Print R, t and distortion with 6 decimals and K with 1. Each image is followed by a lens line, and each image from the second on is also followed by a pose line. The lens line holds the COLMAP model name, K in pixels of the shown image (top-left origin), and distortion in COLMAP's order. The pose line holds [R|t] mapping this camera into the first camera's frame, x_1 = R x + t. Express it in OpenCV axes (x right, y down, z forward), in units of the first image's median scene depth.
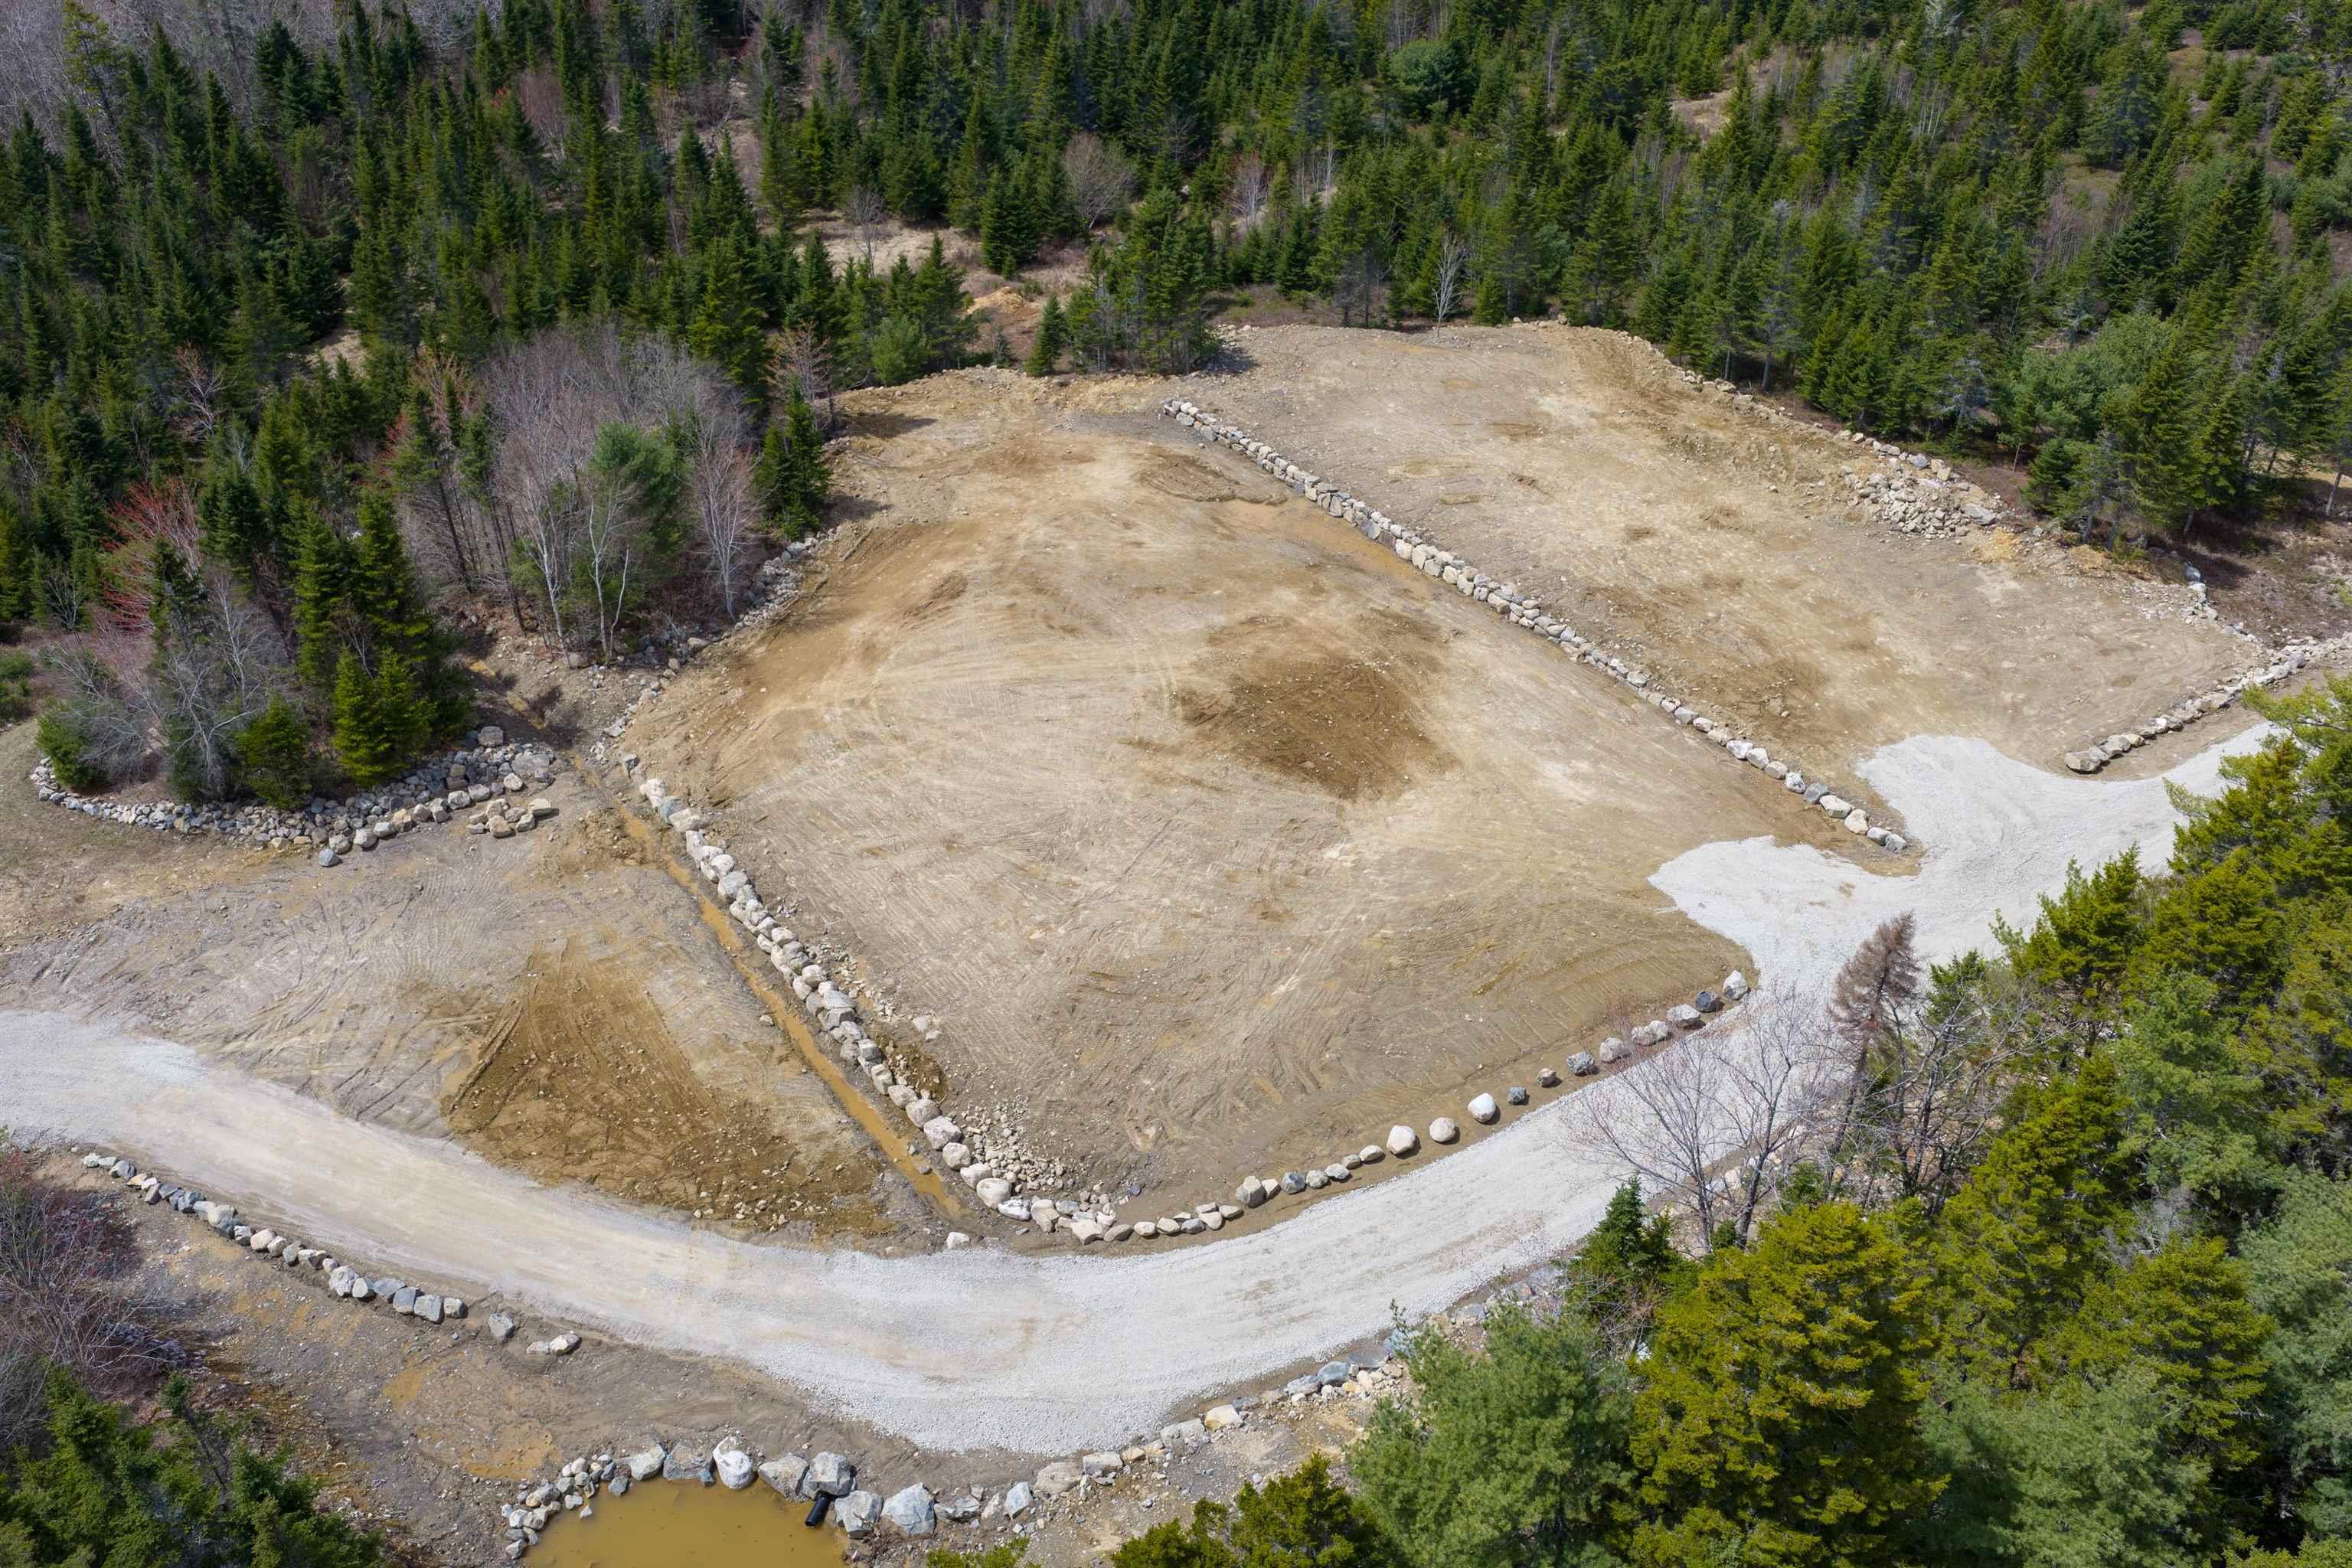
lens RADIAL K [[1947.9, 0, 1167.0], [0, 1947.9, 777.5], [0, 0, 1]] dist [0.013950, -0.014923]
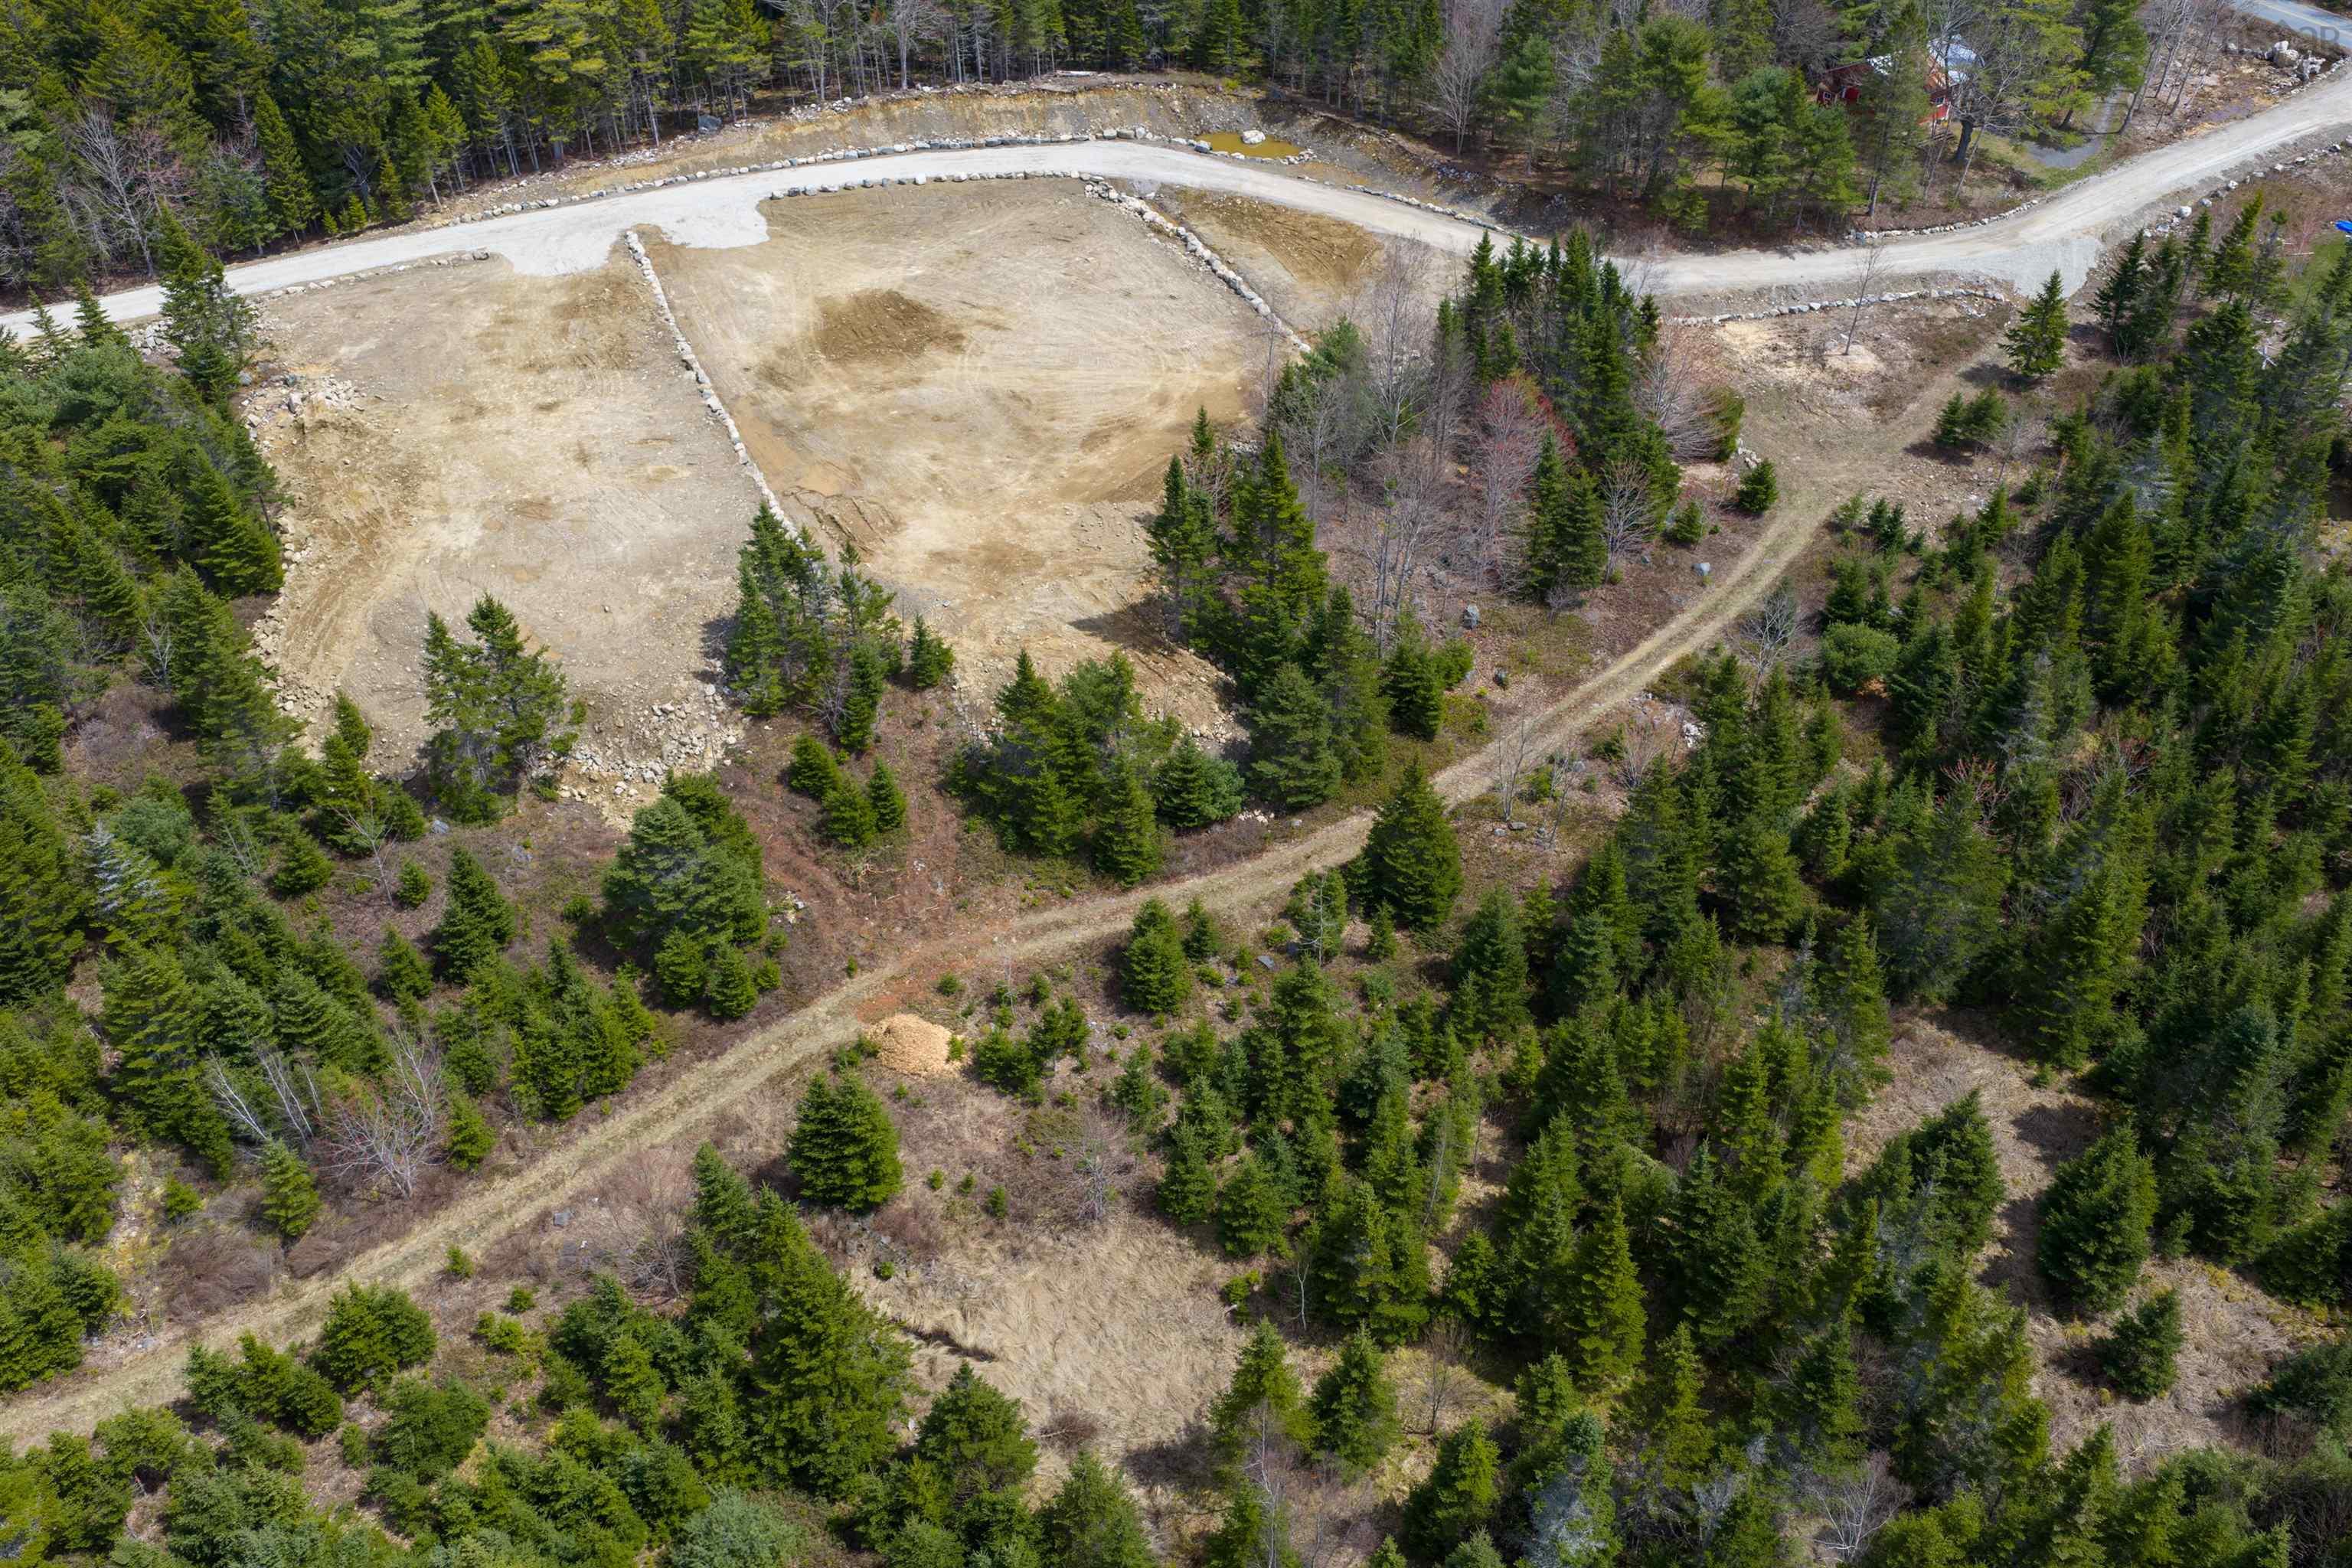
lens RADIAL K [[1974.5, 0, 1178.1], [0, 1974.5, 734.4], [0, 0, 1]] dist [0.018047, -0.002288]
pose [[-0.986040, -0.086169, 0.142475, -0.421715], [0.110295, 0.303007, 0.946584, -1.444591], [-0.124737, 0.949085, -0.289273, 1.794900]]
